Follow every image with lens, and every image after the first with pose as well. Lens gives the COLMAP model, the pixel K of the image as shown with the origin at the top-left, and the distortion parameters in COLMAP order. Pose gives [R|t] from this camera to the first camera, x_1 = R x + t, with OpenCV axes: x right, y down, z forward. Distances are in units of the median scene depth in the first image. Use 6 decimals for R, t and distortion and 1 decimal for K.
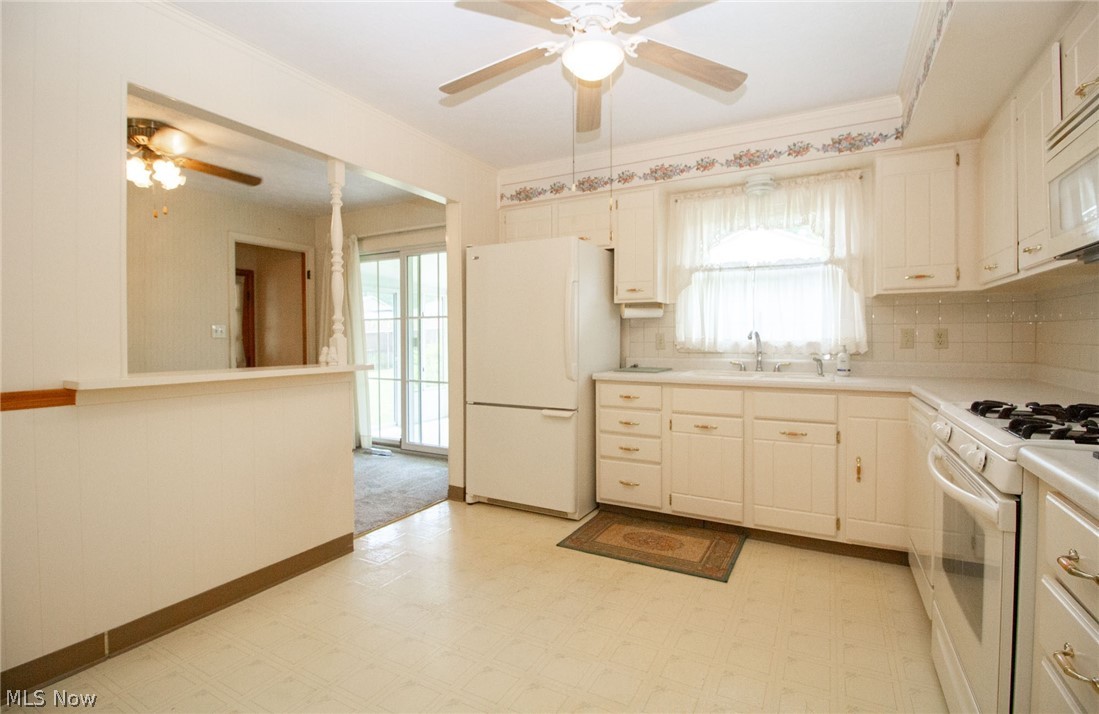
lens RADIAL K [[516.9, 0, 548.8], [0, 516.9, 350.9], [0, 0, 1]] dist [-0.000341, -0.000027]
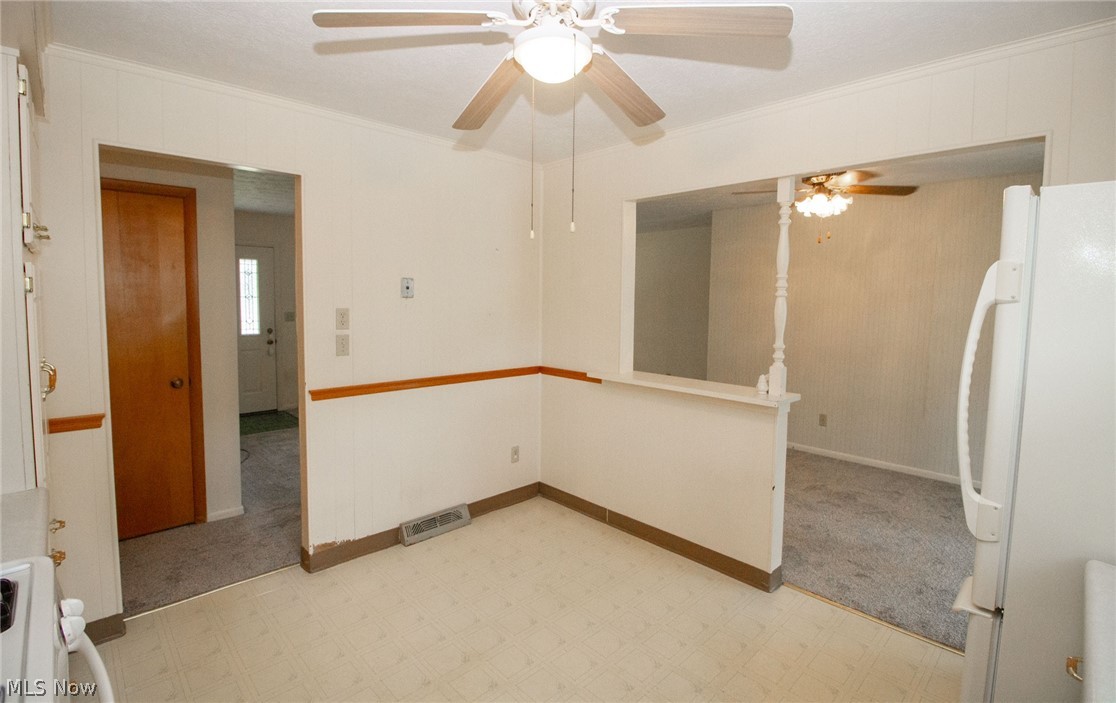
lens RADIAL K [[517.2, 0, 554.7], [0, 517.2, 334.2], [0, 0, 1]] dist [-0.000848, -0.000077]
pose [[-0.290398, 0.067480, -0.954524, 0.346576], [-0.037547, 0.995939, 0.081830, -0.083323], [0.956169, 0.059603, -0.286685, 0.499822]]
